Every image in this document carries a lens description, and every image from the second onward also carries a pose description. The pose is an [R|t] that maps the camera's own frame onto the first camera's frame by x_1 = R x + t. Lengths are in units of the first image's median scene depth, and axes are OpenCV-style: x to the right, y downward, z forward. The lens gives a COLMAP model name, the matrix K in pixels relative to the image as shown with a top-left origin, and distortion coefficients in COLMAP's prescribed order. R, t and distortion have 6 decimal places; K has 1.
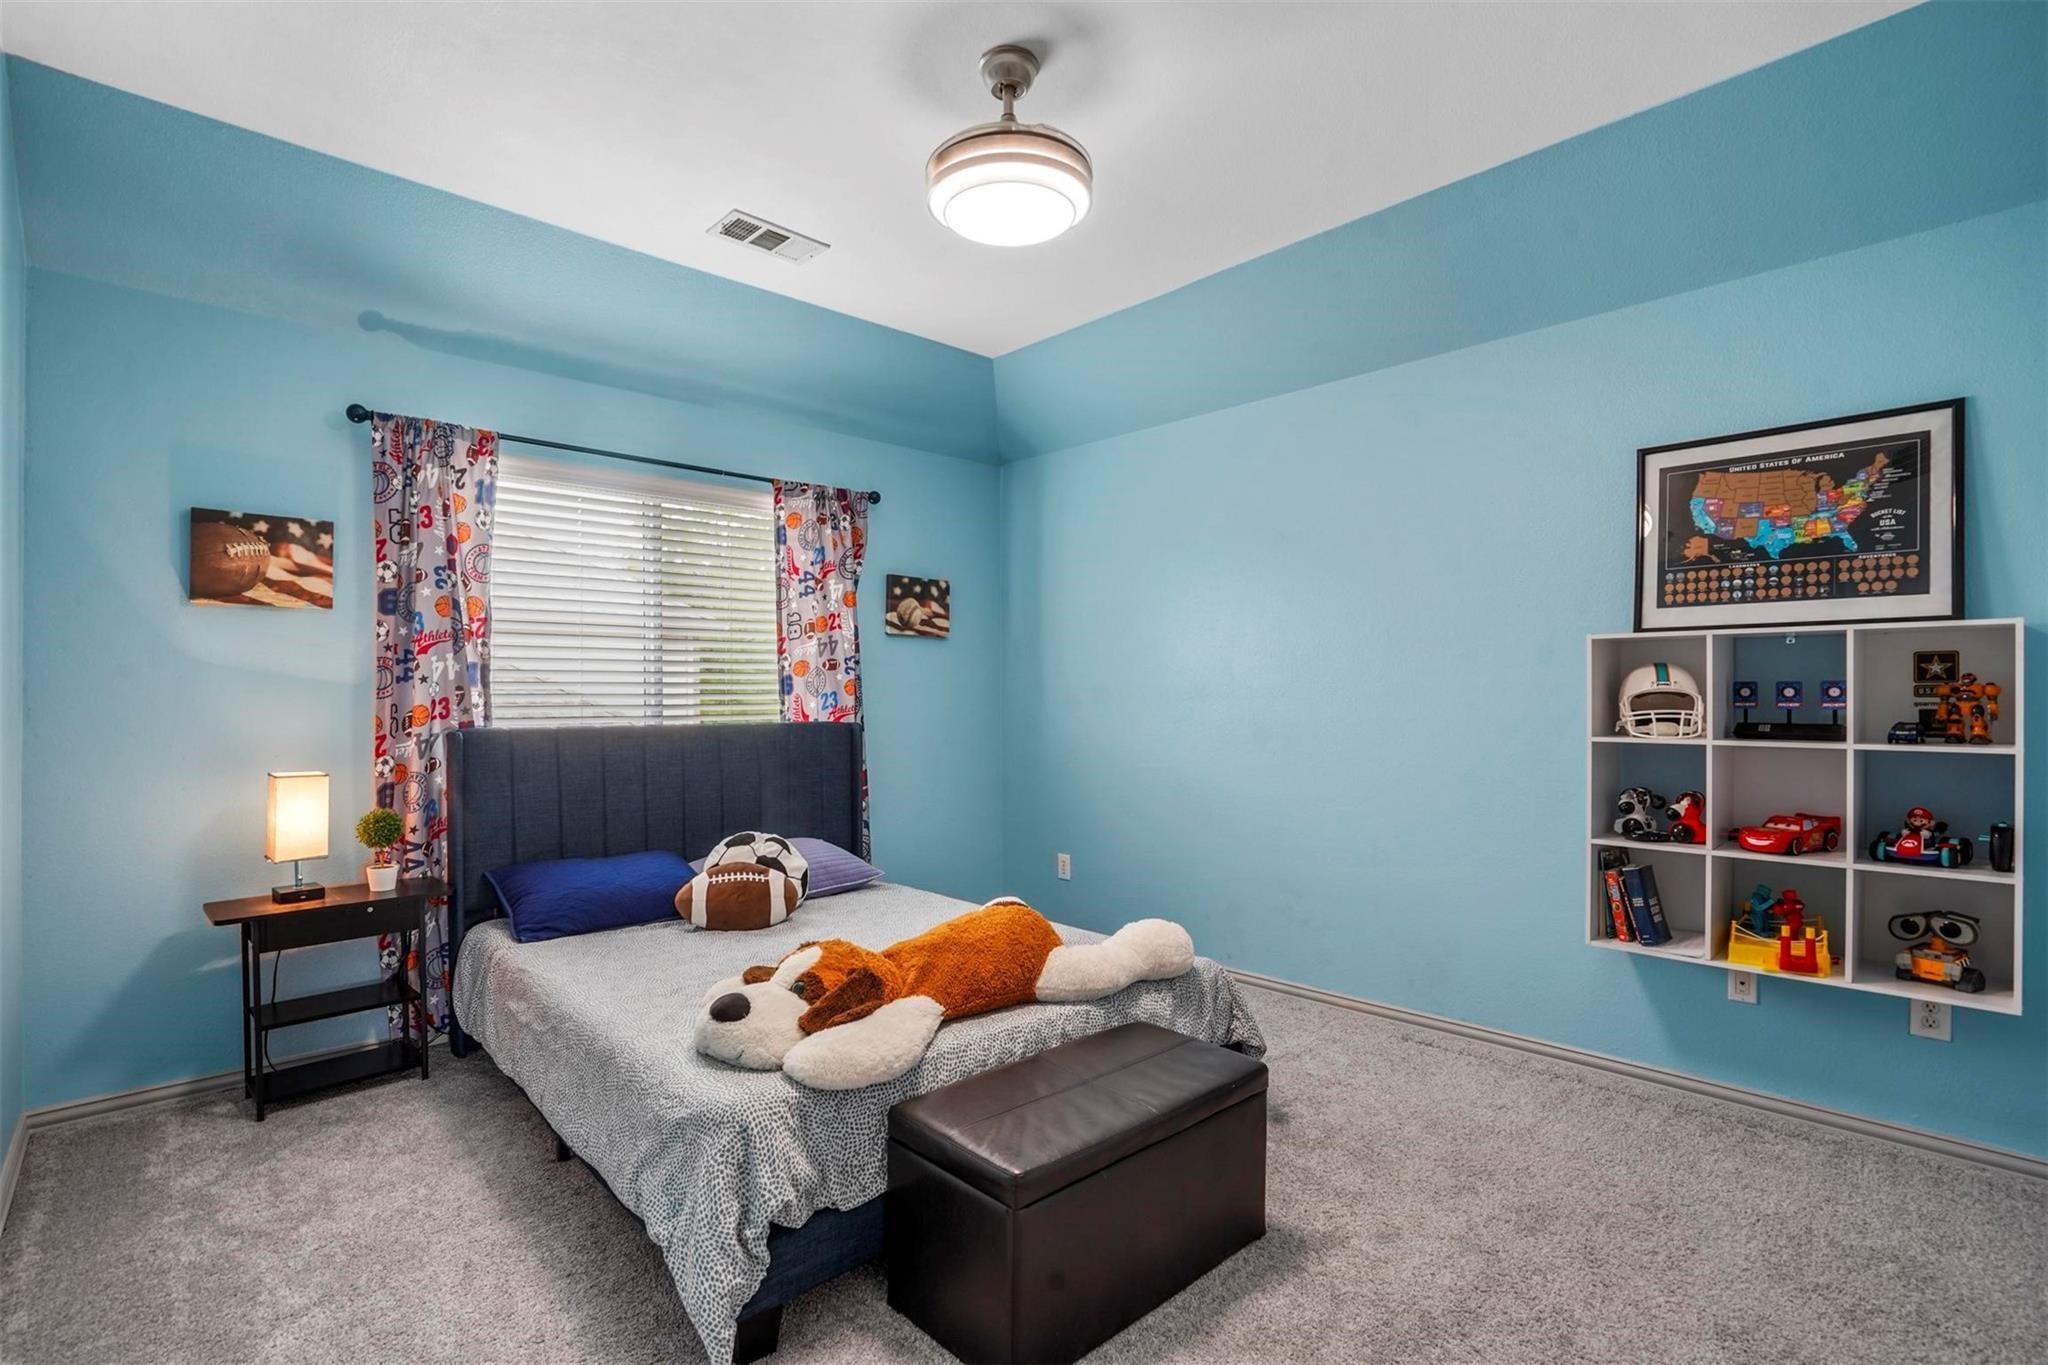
lens RADIAL K [[962.5, 0, 1026.7], [0, 962.5, 688.8], [0, 0, 1]] dist [-0.027742, 0.000323]
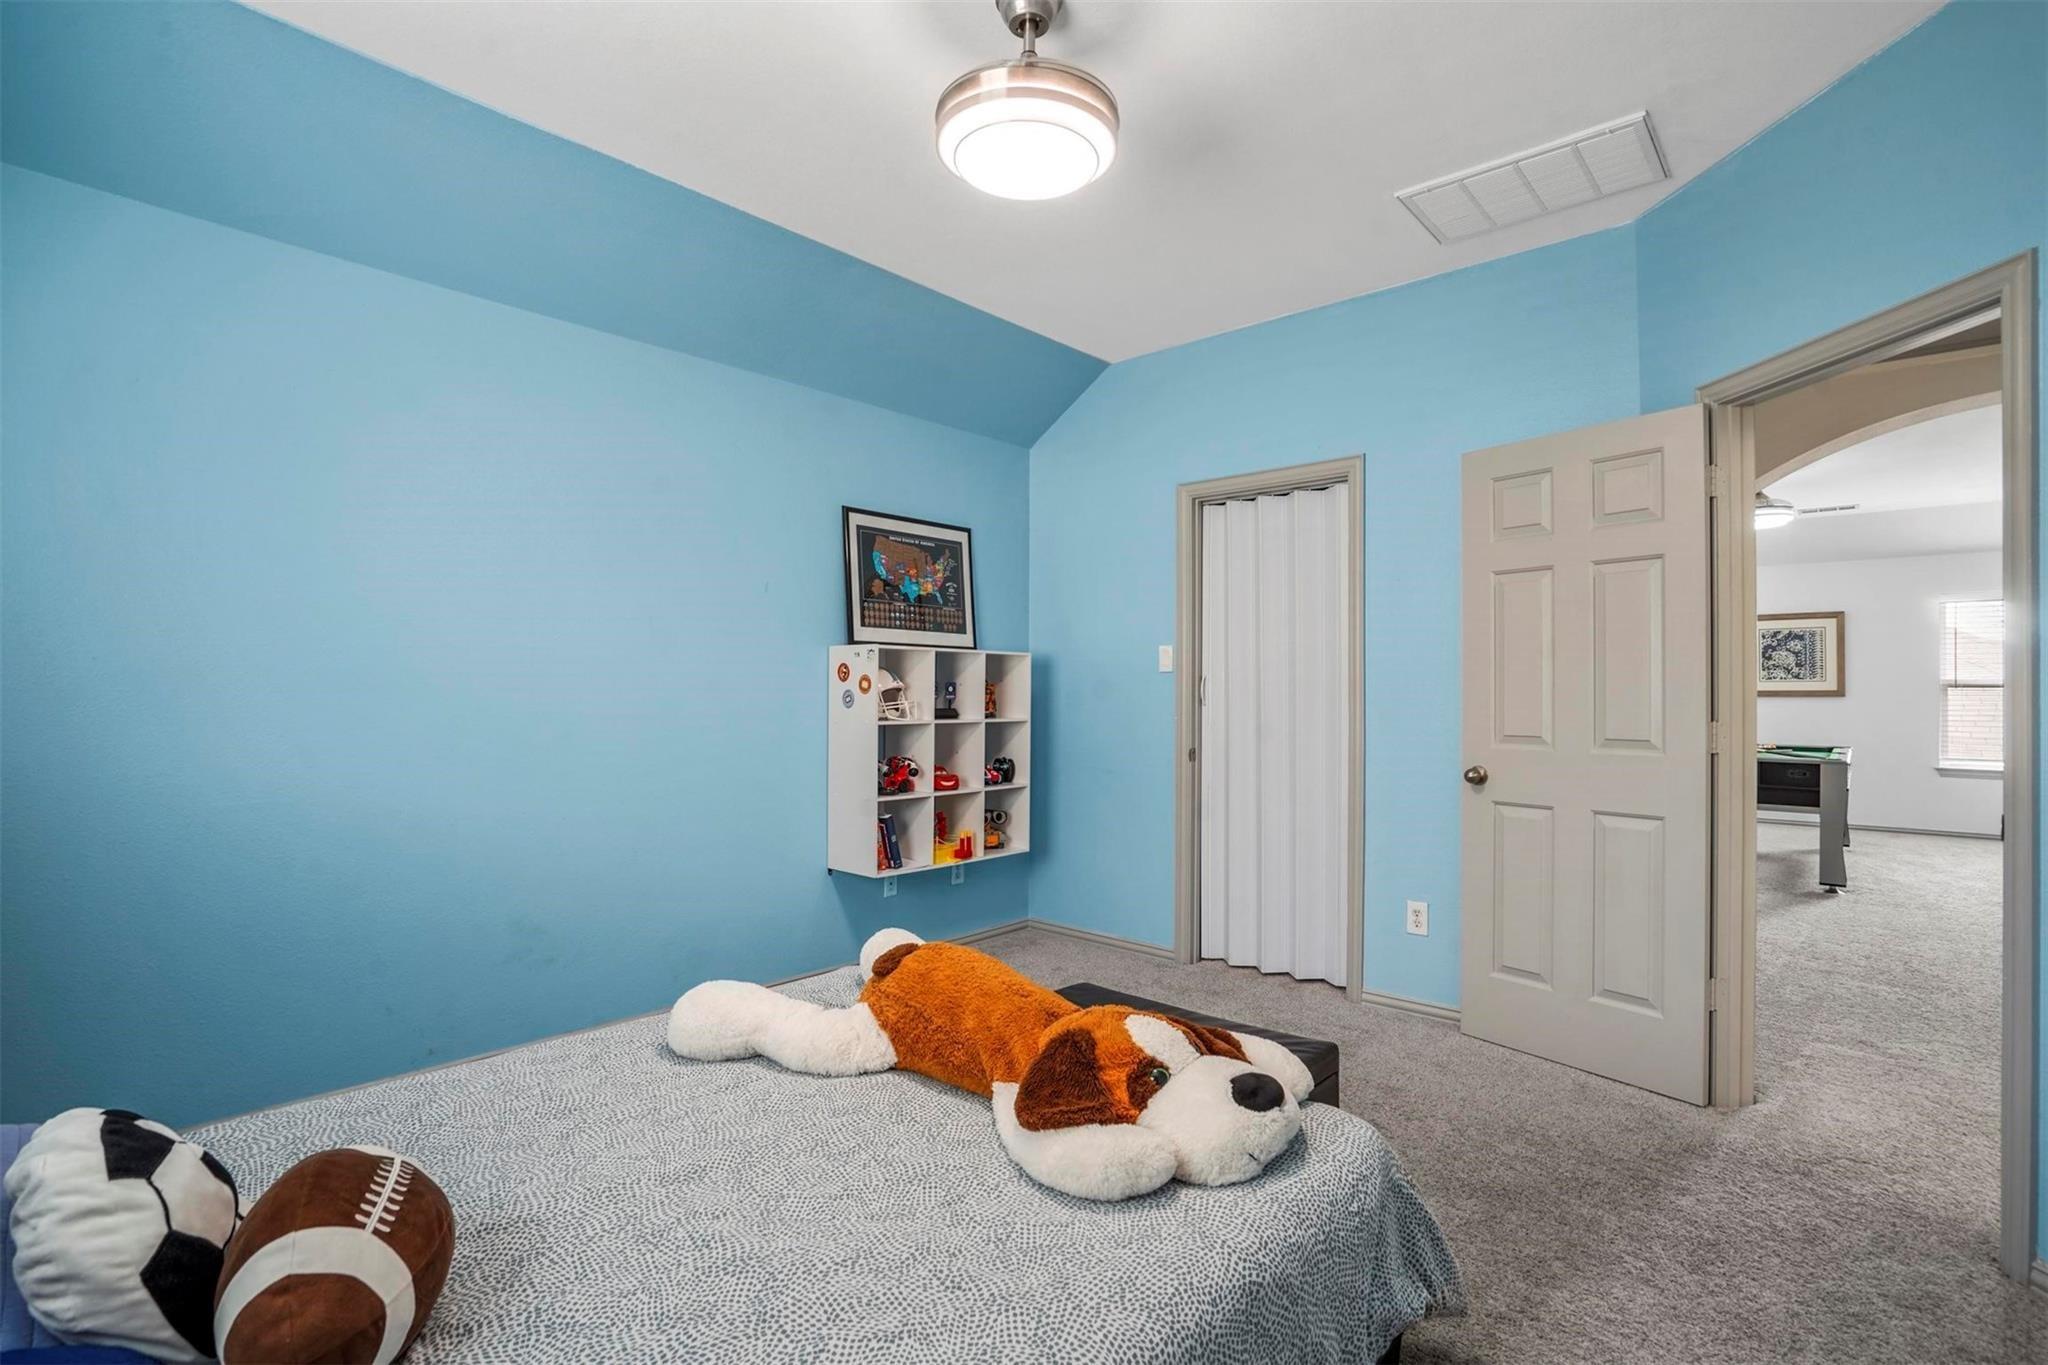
lens RADIAL K [[962.5, 0, 1026.7], [0, 962.5, 688.8], [0, 0, 1]] dist [-0.027742, 0.000323]
pose [[-0.084560, 0.004734, 0.996407, -0.818773], [-0.010597, 0.999928, -0.005650, 0.011064], [-0.996362, -0.011037, -0.084504, 0.972967]]
